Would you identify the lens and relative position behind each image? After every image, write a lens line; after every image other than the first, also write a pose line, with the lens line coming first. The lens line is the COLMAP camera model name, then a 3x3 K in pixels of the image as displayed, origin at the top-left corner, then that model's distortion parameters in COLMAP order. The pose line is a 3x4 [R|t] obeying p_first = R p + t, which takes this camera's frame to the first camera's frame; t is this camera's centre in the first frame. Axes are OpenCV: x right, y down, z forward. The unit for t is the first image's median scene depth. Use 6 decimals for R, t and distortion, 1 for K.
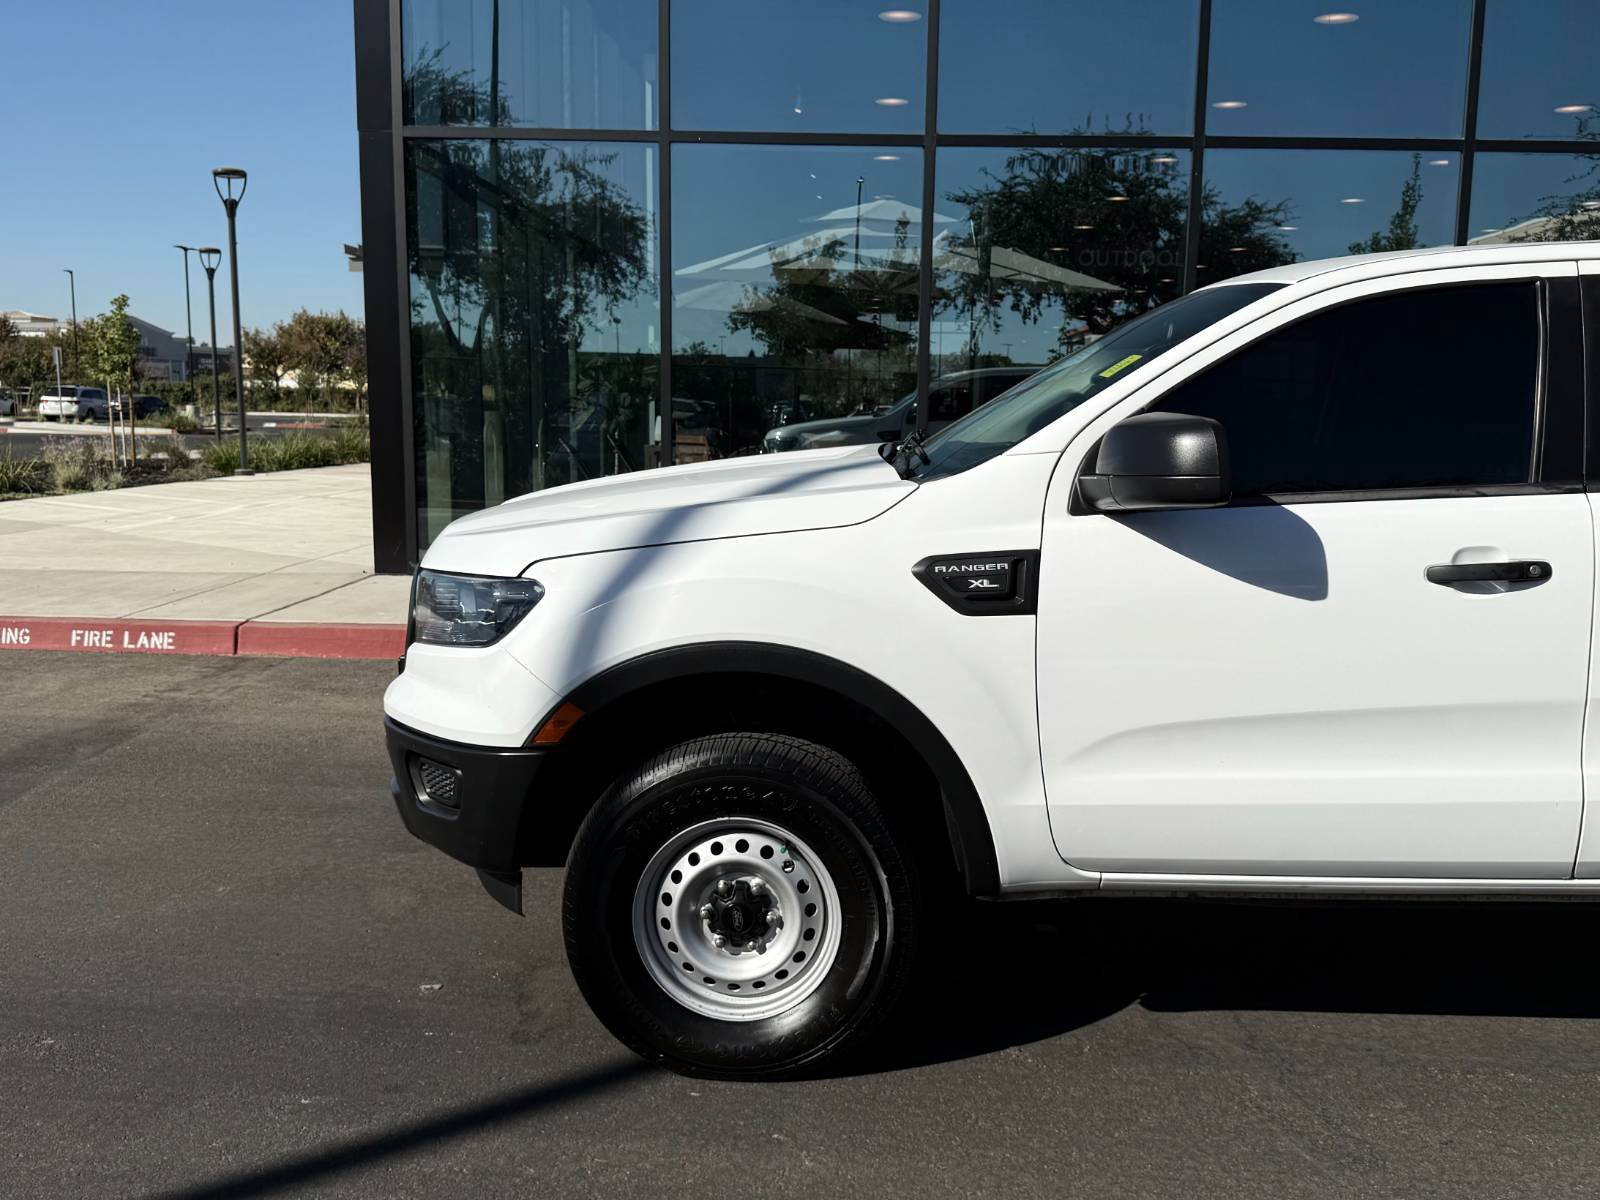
lens RADIAL K [[1347.8, 0, 812.0], [0, 1347.8, 595.1], [0, 0, 1]] dist [0.094645, -0.162857]
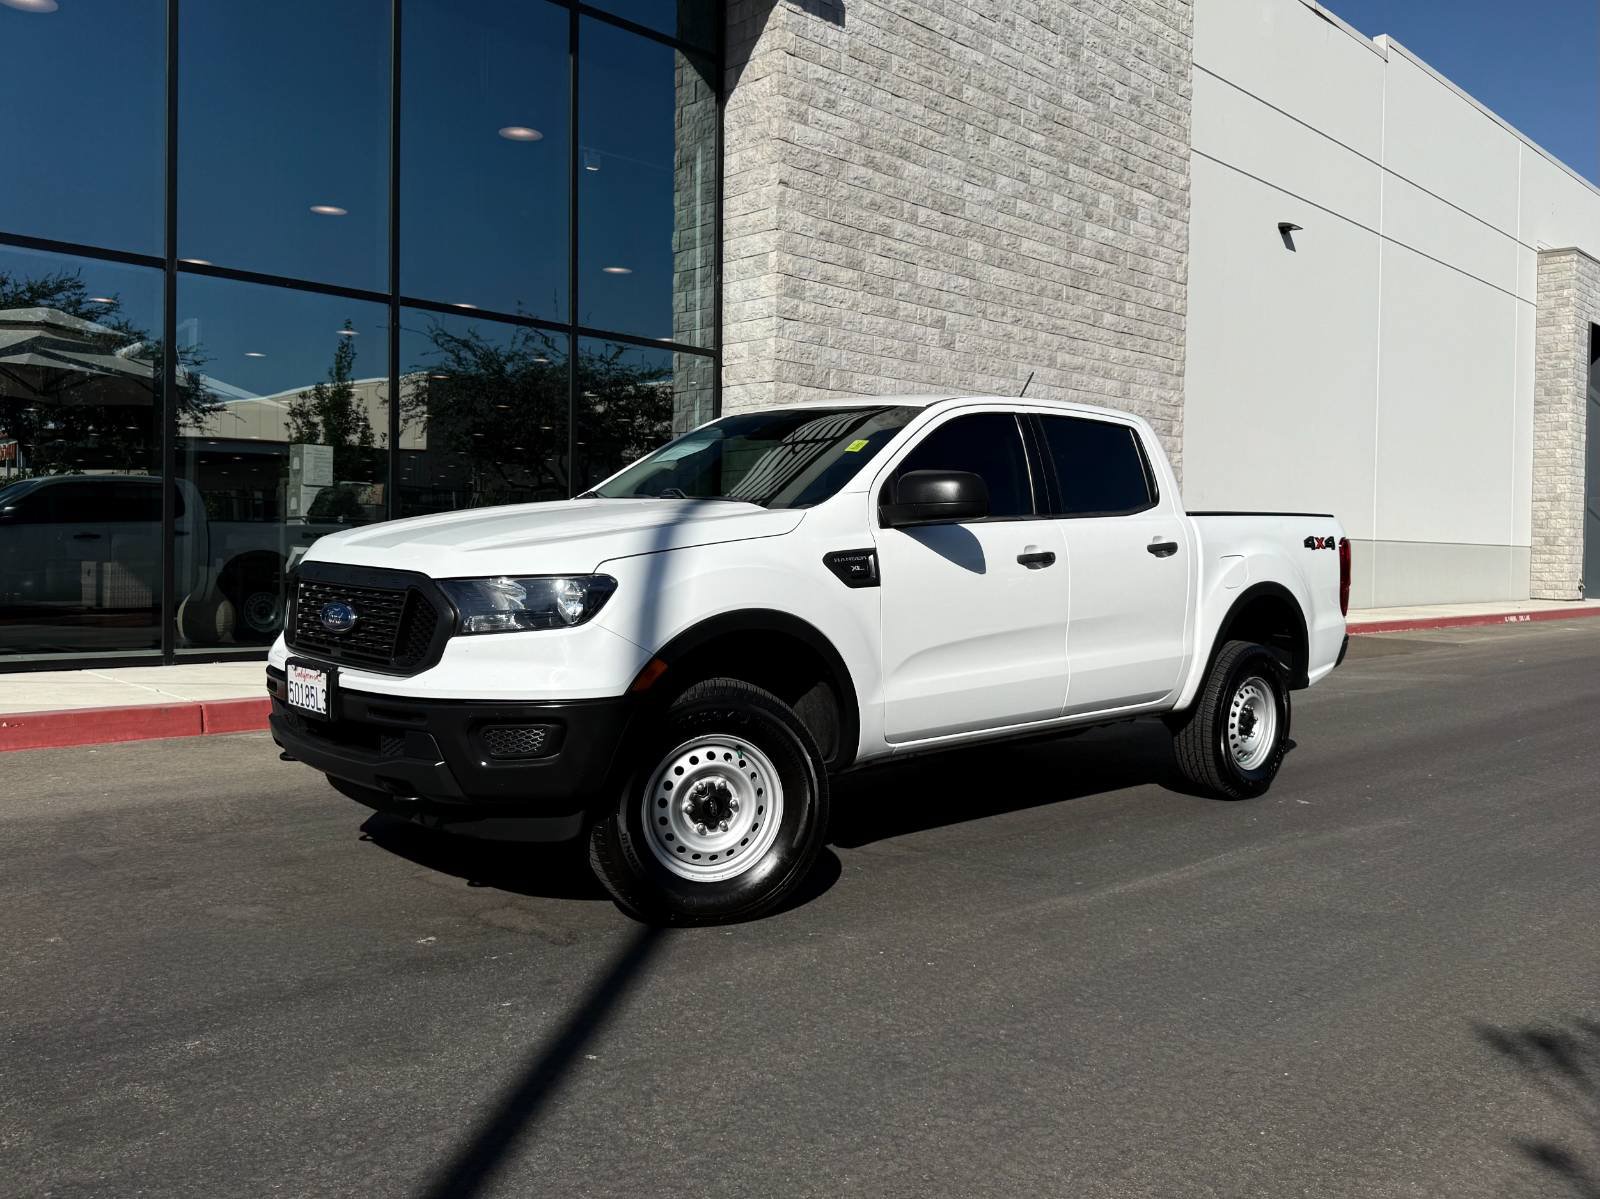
lens RADIAL K [[1067.9, 0, 798.1], [0, 1067.9, 641.2], [0, 0, 1]] dist [0.068192, -0.191289]
pose [[0.727508, -0.061112, 0.683372, -0.781061], [0.084312, 0.996439, -0.000649, 0.071030], [-0.680899, 0.058089, 0.730070, 0.094386]]
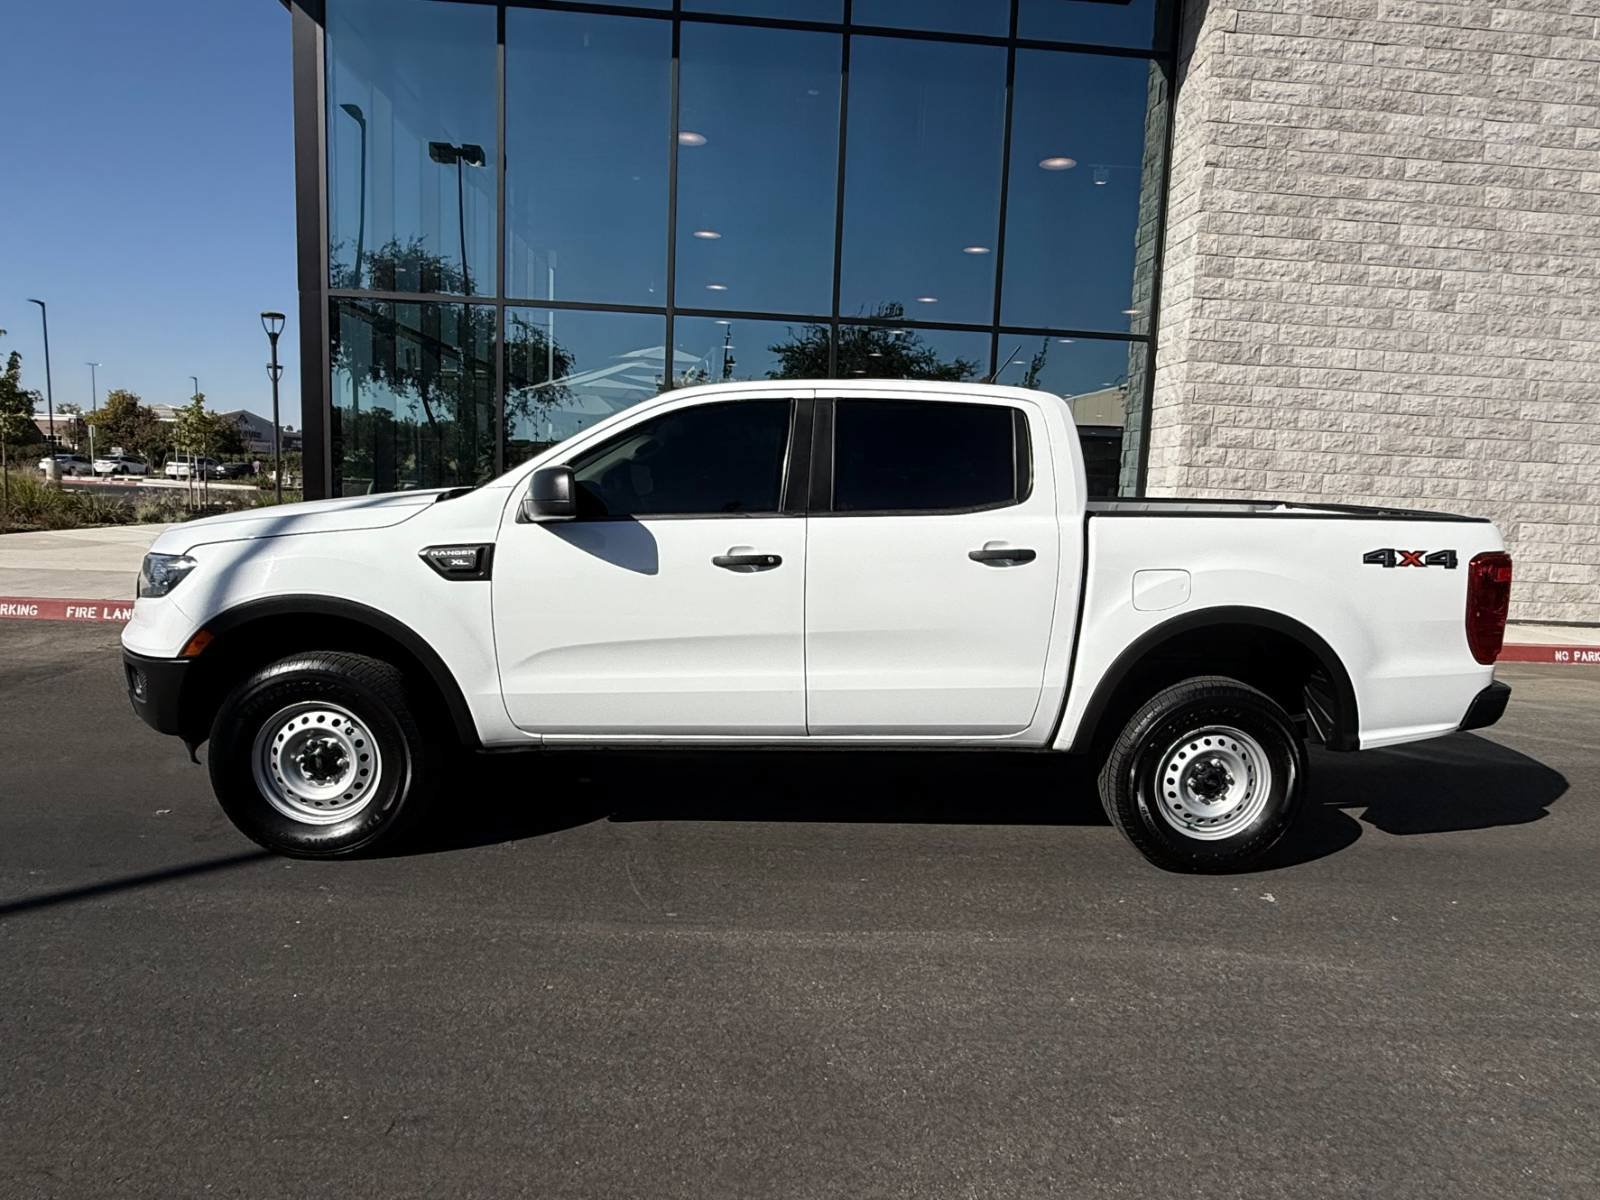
lens RADIAL K [[886.8, 0, 836.3], [0, 886.8, 594.6], [0, 0, 1]] dist [-0.023185, 0.002900]
pose [[0.992839, 0.014712, 0.118555, 0.444495], [-0.012680, 0.999760, -0.017872, 0.043792], [-0.118789, 0.016241, 0.992787, -0.149309]]
